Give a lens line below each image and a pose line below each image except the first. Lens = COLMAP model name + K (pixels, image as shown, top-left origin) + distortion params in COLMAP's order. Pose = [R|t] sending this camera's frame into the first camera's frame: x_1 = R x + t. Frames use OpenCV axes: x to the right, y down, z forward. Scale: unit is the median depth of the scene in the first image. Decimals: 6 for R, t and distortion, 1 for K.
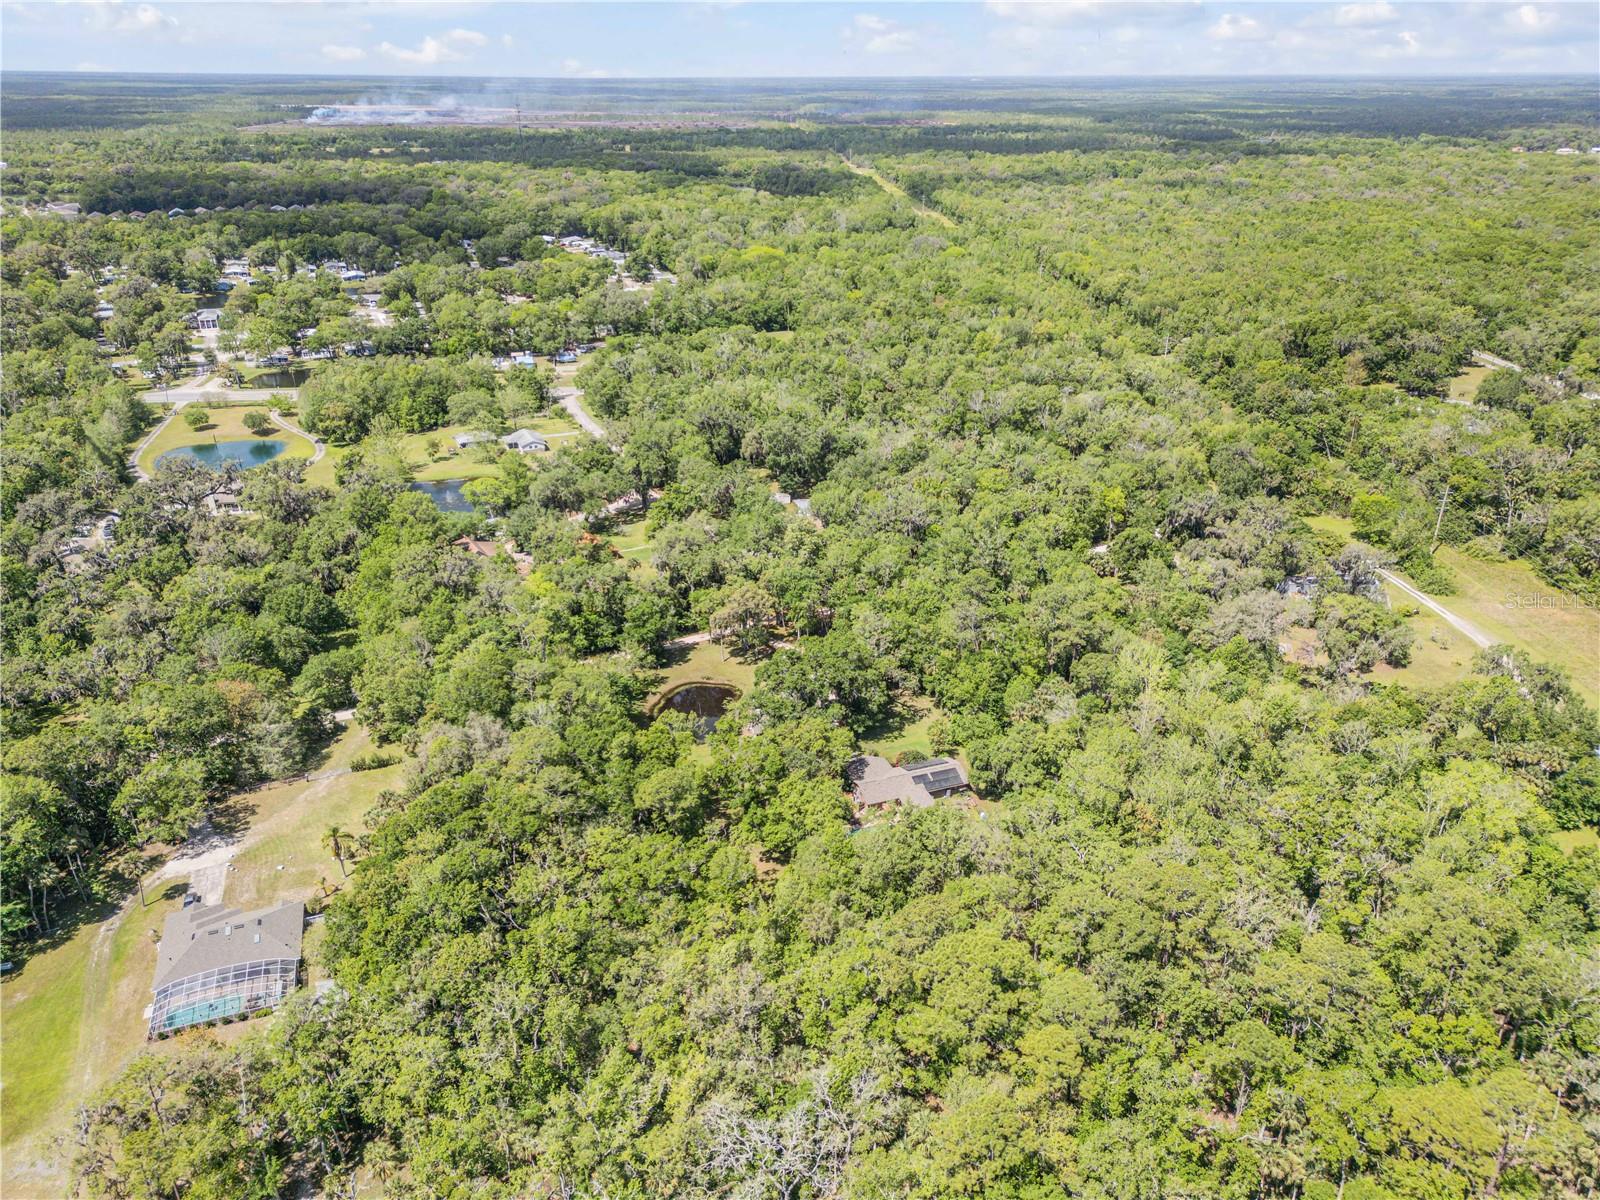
lens RADIAL K [[1132.0, 0, 800.8], [0, 1132.0, 596.1], [0, 0, 1]] dist [0.030934, -0.031561]
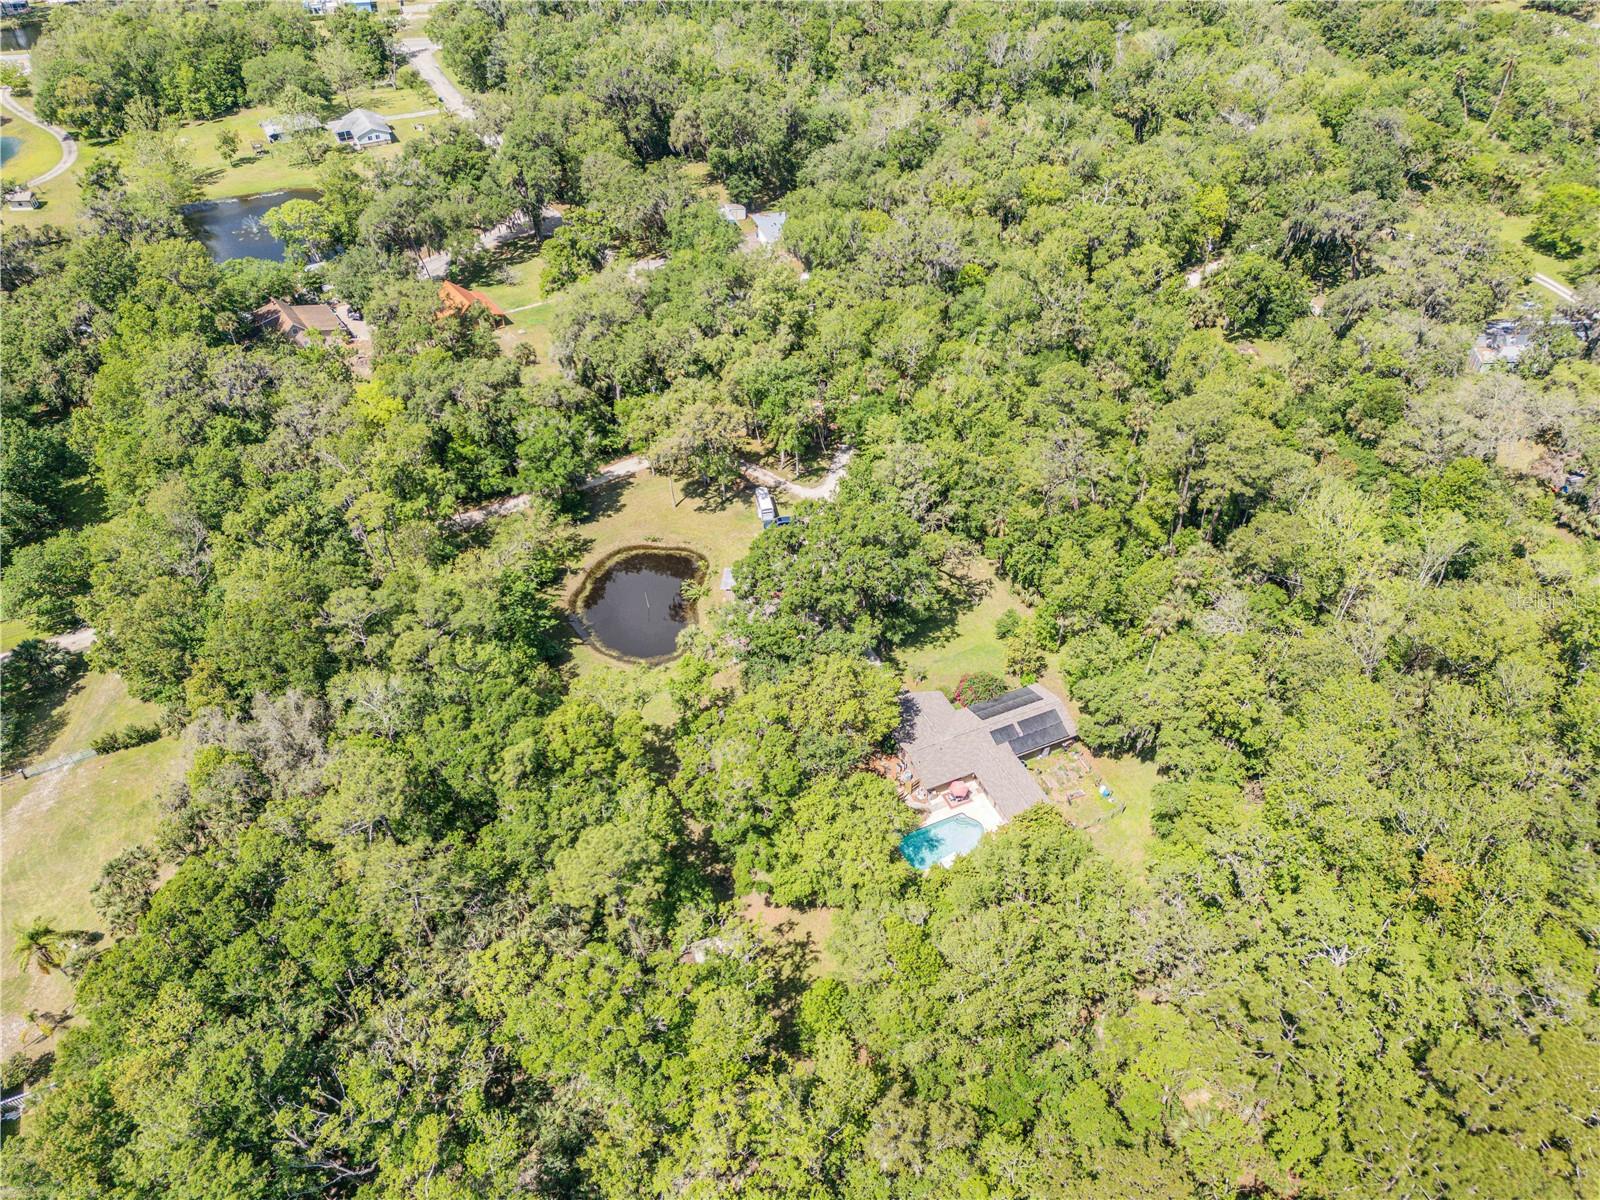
lens RADIAL K [[1132.0, 0, 801.8], [0, 1132.0, 614.4], [0, 0, 1]] dist [0.030934, -0.031561]
pose [[0.997566, -0.052066, 0.046373, -0.022349], [0.035823, 0.953342, 0.299759, -0.064659], [-0.059816, -0.297368, 0.952887, 0.273619]]
